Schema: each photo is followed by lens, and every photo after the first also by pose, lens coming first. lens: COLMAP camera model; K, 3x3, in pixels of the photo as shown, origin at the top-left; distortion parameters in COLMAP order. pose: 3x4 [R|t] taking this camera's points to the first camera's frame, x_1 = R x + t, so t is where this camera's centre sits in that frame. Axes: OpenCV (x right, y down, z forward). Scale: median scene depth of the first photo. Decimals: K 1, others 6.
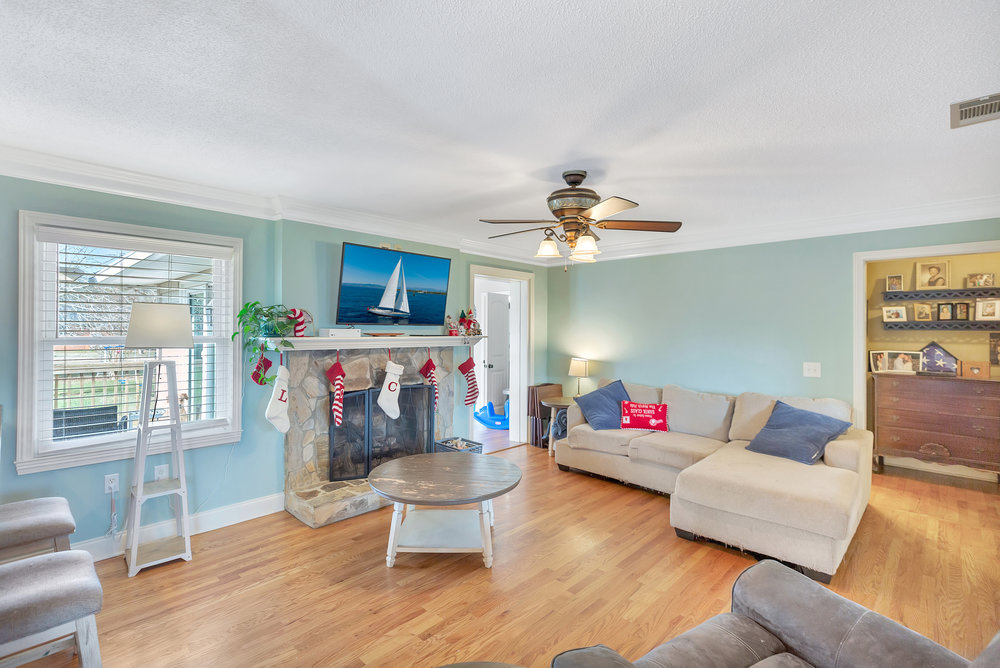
lens RADIAL K [[463.4, 0, 502.7], [0, 463.4, 327.5], [0, 0, 1]] dist [0.001184, -0.000118]
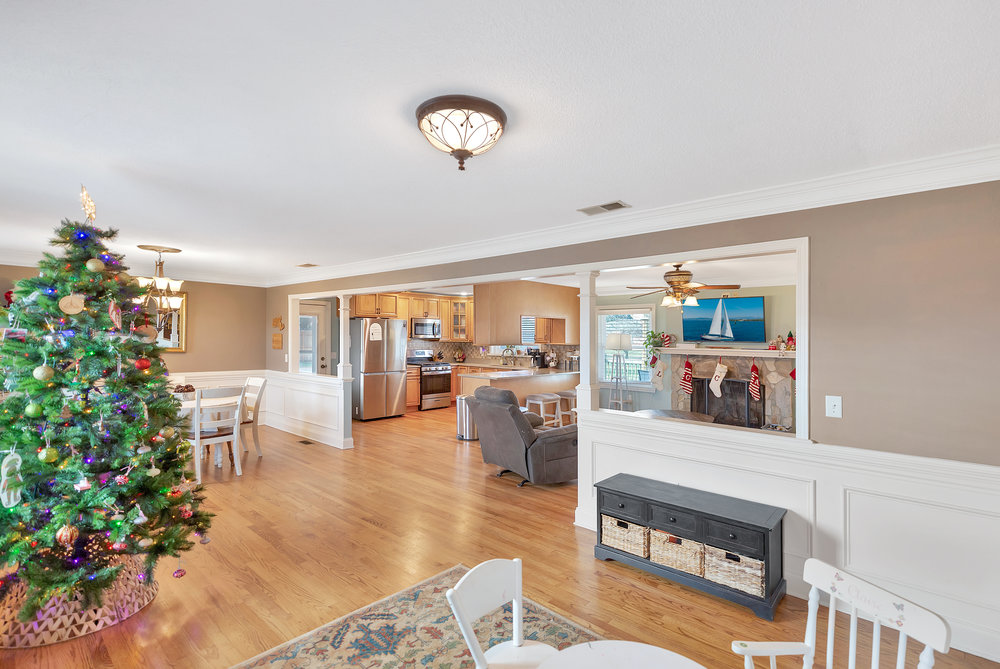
lens RADIAL K [[470.8, 0, 502.3], [0, 470.8, 334.6], [0, 0, 1]] dist [-0.001598, -0.000358]
pose [[0.021566, -0.010046, -0.999717, 1.458132], [-0.008951, 0.999907, -0.010241, -0.007363], [0.999727, 0.009170, 0.021474, 0.182755]]
